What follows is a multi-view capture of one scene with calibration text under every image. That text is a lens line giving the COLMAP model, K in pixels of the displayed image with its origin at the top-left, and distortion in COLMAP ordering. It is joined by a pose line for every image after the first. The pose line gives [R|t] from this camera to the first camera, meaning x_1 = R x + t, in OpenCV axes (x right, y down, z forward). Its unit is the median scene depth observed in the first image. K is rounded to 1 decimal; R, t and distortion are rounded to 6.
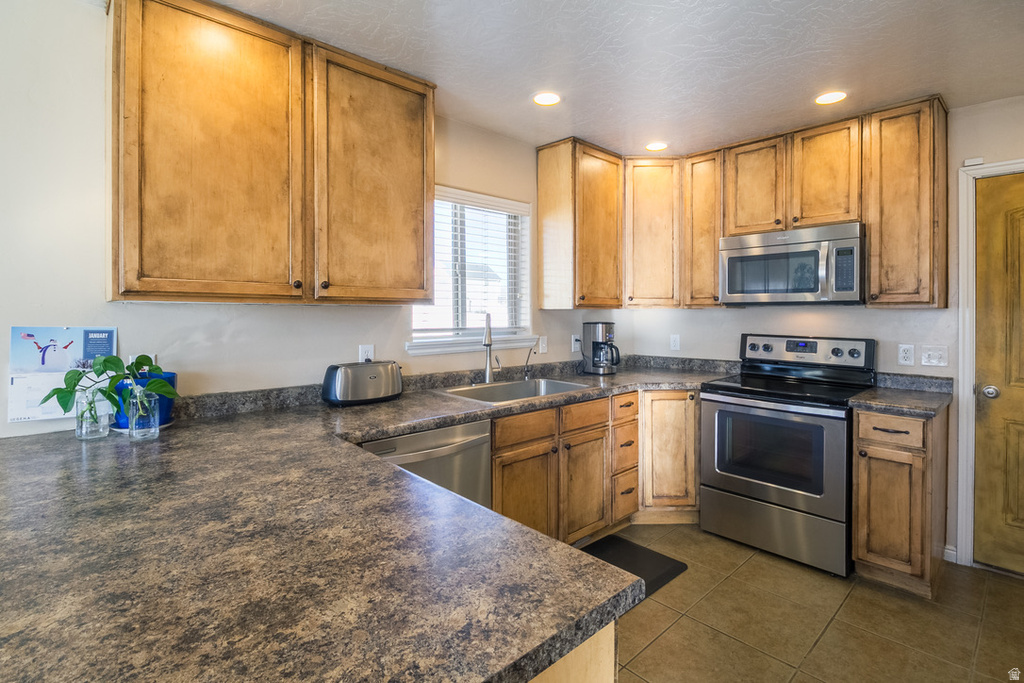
lens RADIAL K [[482.8, 0, 520.6], [0, 482.8, 317.6], [0, 0, 1]] dist [-0.003258, -0.003267]
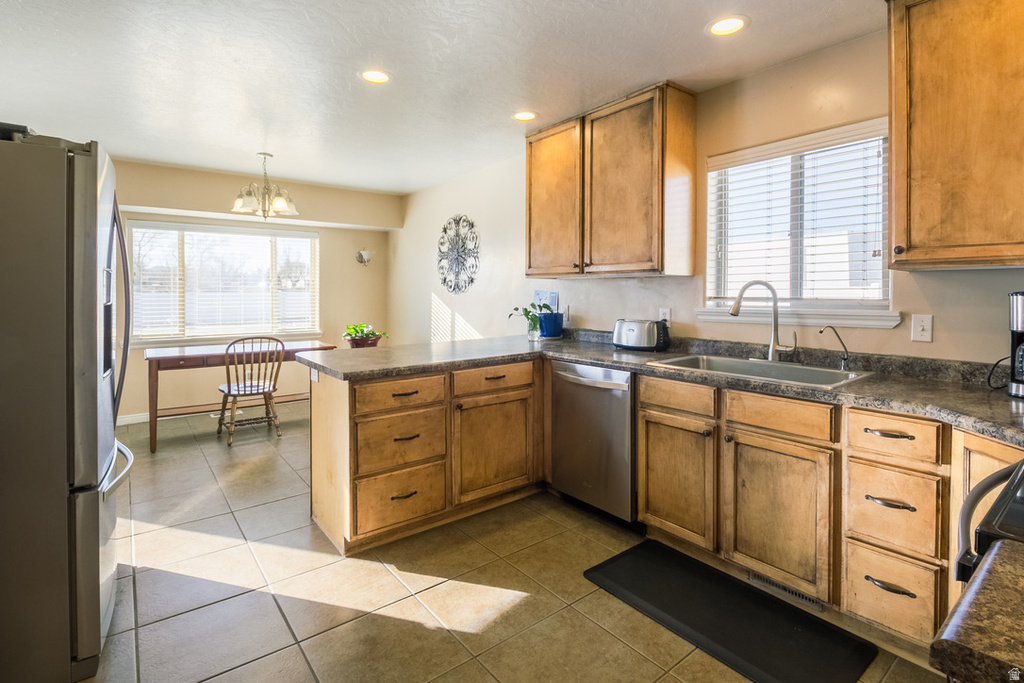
lens RADIAL K [[482.8, 0, 494.7], [0, 482.8, 300.8], [0, 0, 1]] dist [-0.003258, -0.003267]
pose [[-0.105380, 0.024375, -0.994133, 0.932229], [0.001417, 0.999702, 0.024361, 0.008430], [0.994431, 0.001158, -0.105383, 0.667031]]
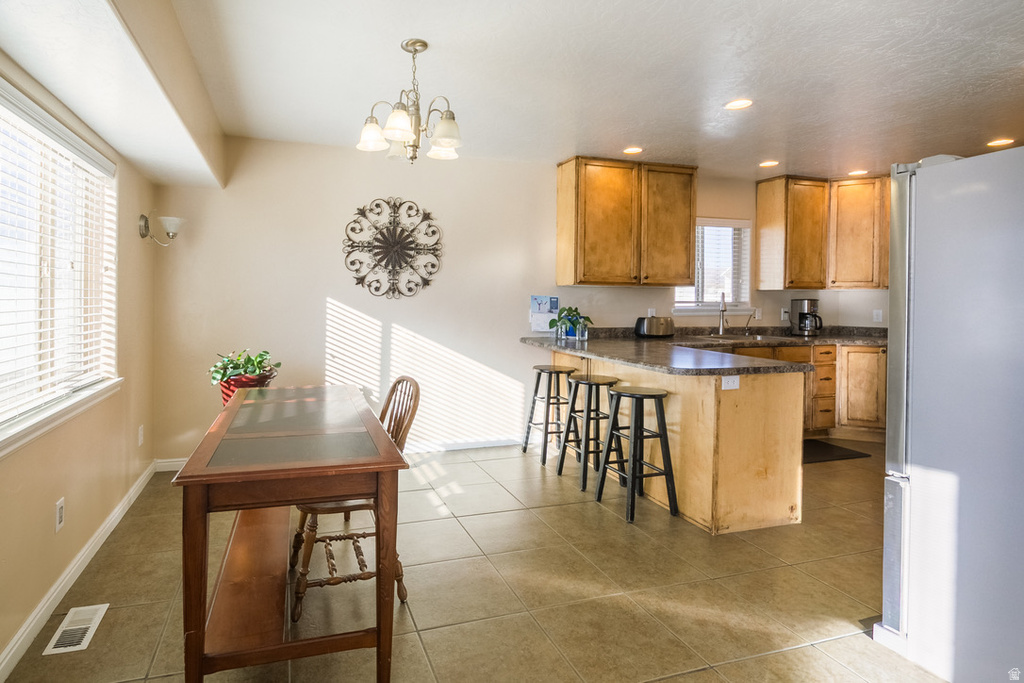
lens RADIAL K [[482.8, 0, 442.6], [0, 482.8, 310.8], [0, 0, 1]] dist [-0.003258, -0.003267]
pose [[0.883833, 0.016977, -0.467494, -0.155903], [-0.009922, 0.999797, 0.017549, 0.039404], [0.467697, -0.010872, 0.883822, -0.998583]]
